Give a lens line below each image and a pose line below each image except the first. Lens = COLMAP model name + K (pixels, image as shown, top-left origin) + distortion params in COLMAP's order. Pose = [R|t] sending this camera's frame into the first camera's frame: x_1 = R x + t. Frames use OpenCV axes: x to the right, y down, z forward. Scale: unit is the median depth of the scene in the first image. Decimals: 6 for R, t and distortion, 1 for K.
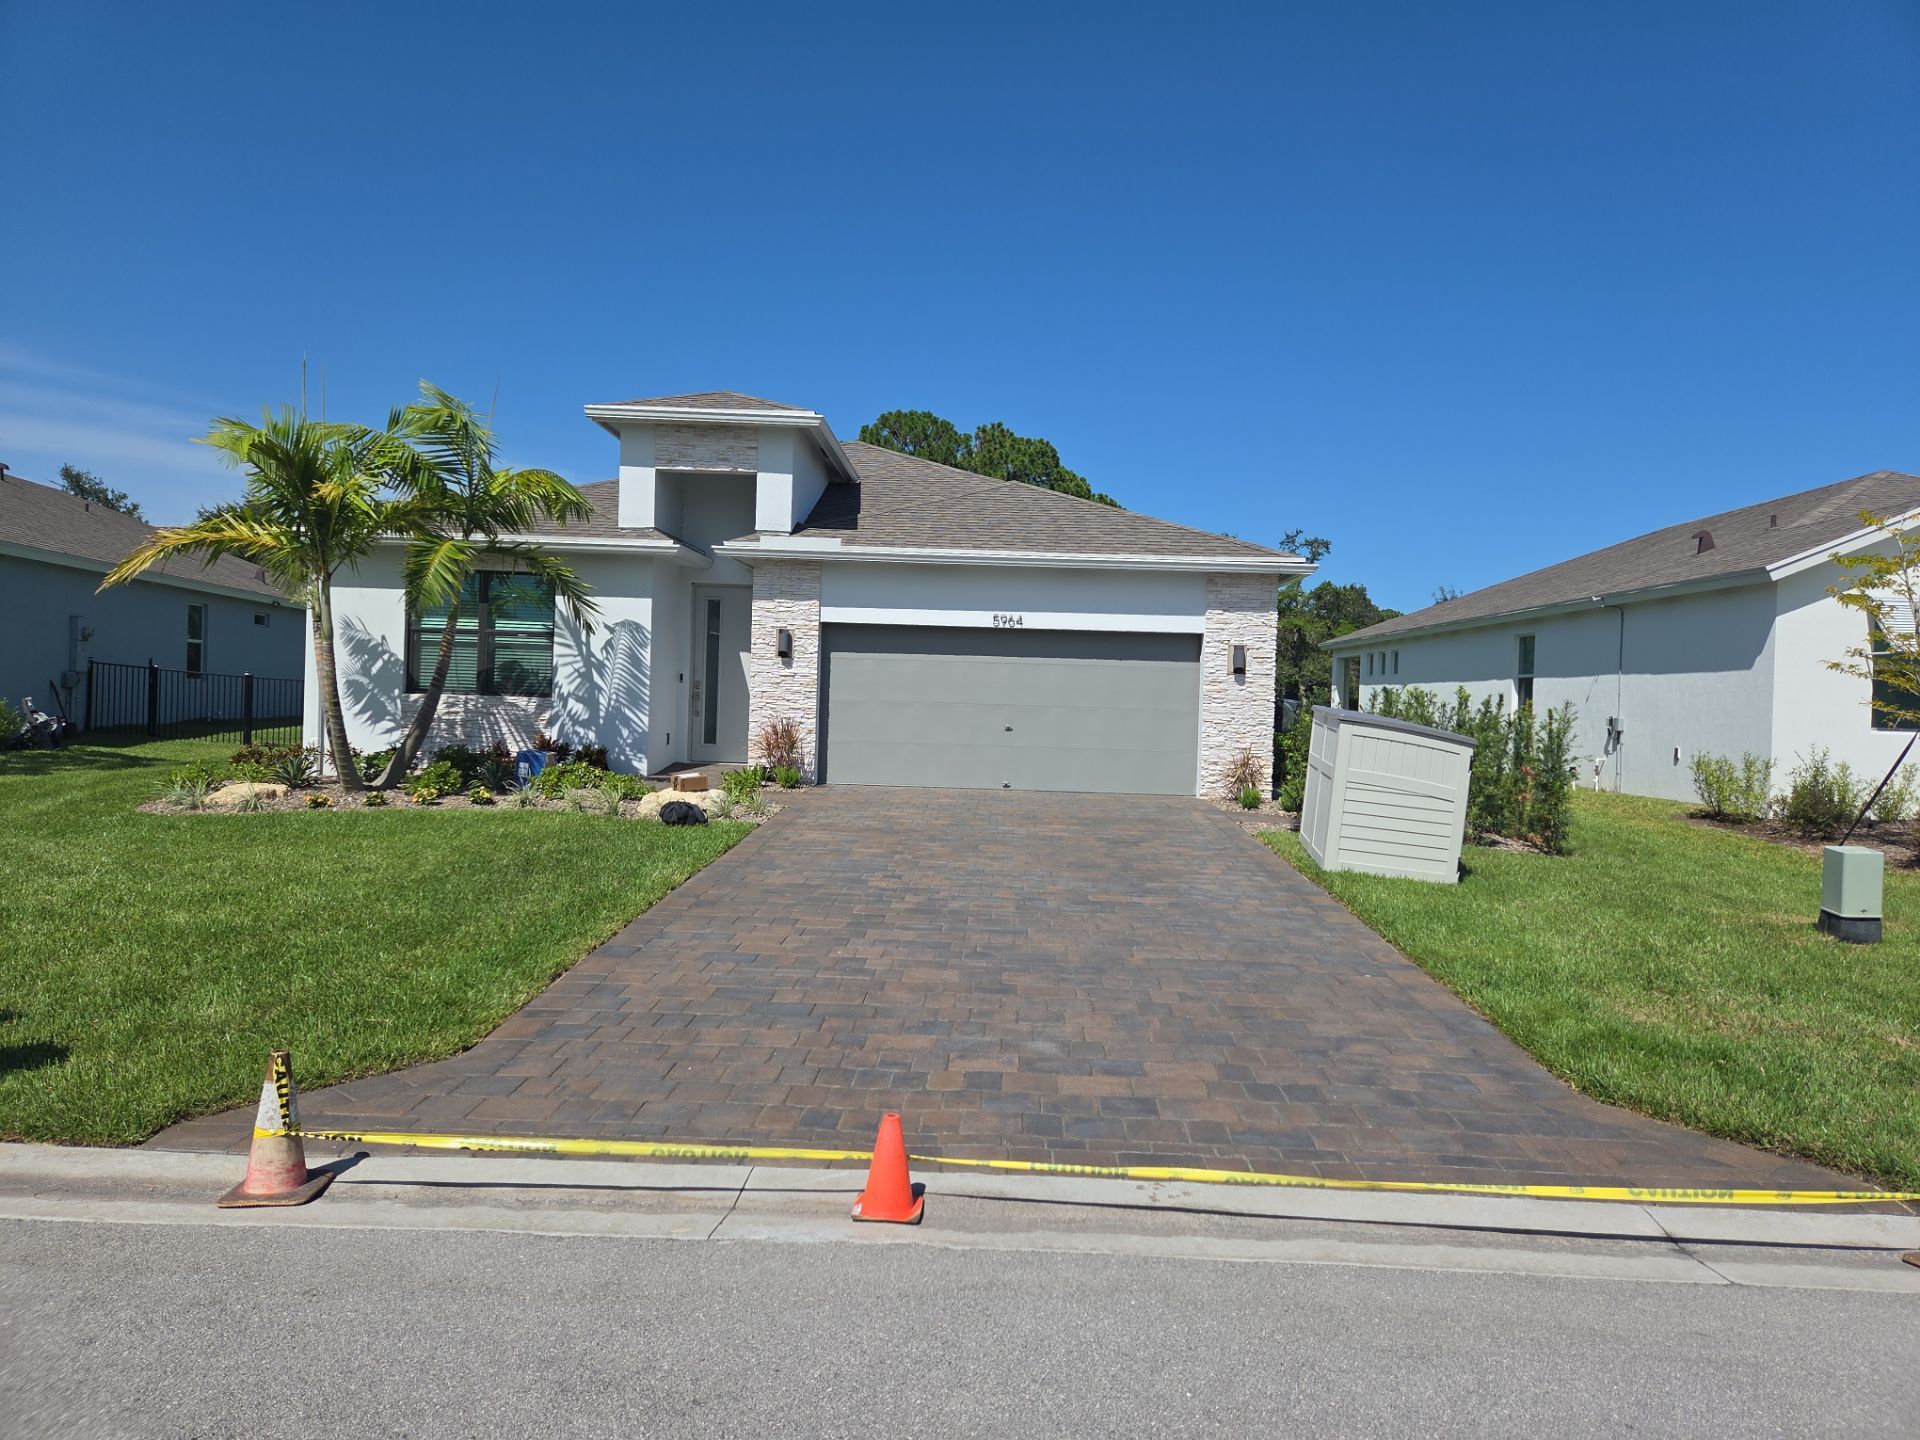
lens RADIAL K [[1304.3, 0, 960.1], [0, 1304.3, 718.6], [0, 0, 1]] dist [0.013513, 0.002501]
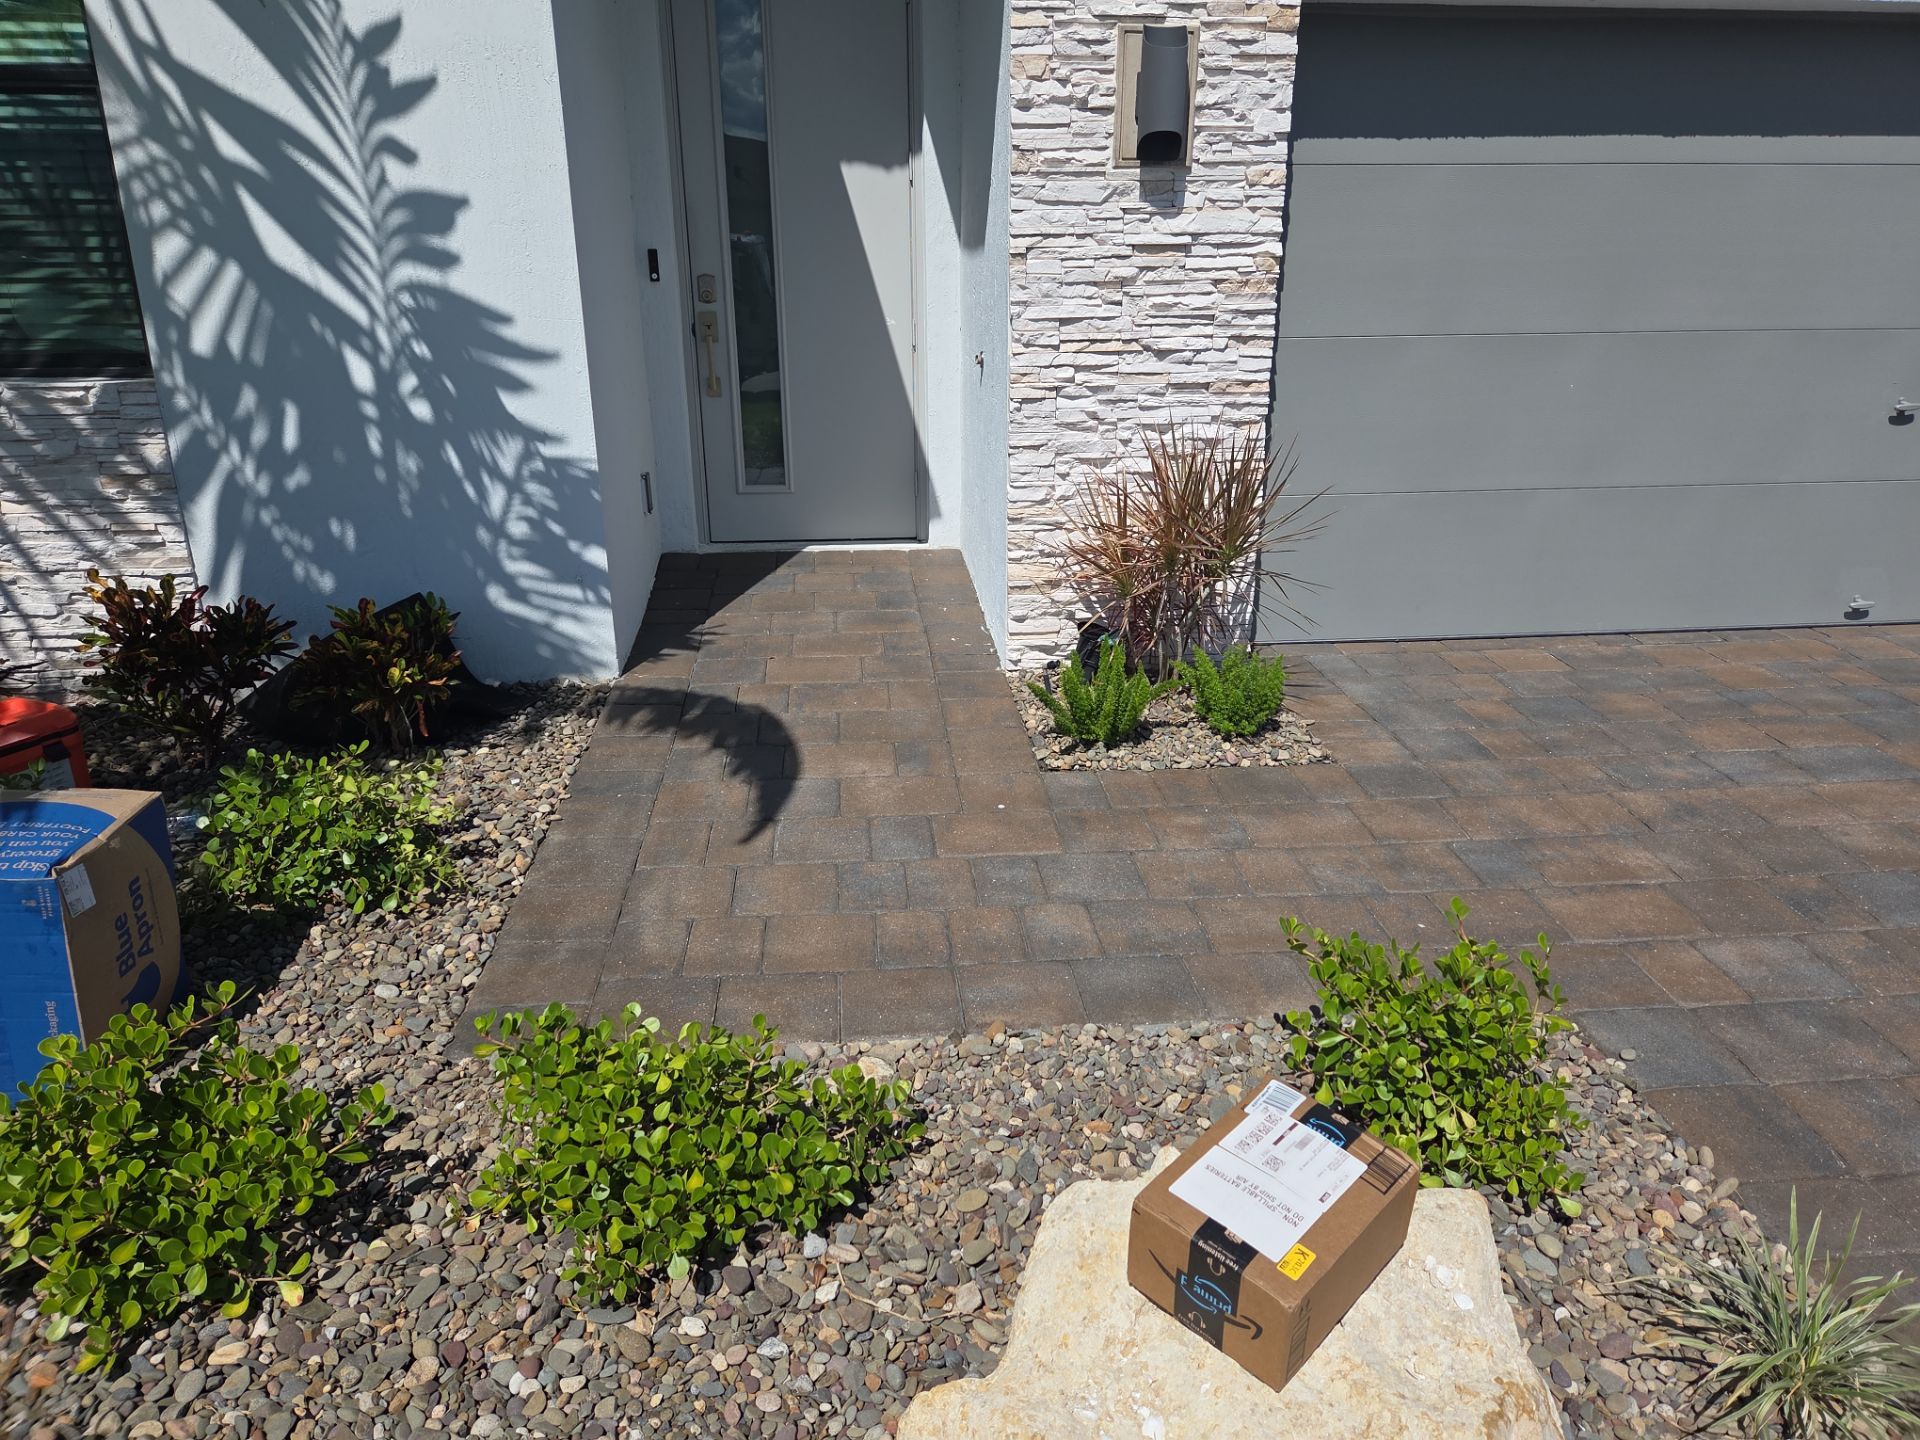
lens RADIAL K [[1304.3, 0, 960.2], [0, 1304.3, 721.1], [0, 0, 1]] dist [0.013513, 0.002501]
pose [[0.991828, -0.072961, 0.104664, -0.197907], [0.035505, 0.945784, 0.322849, -0.028748], [-0.122545, -0.316495, 0.940645, 0.738380]]
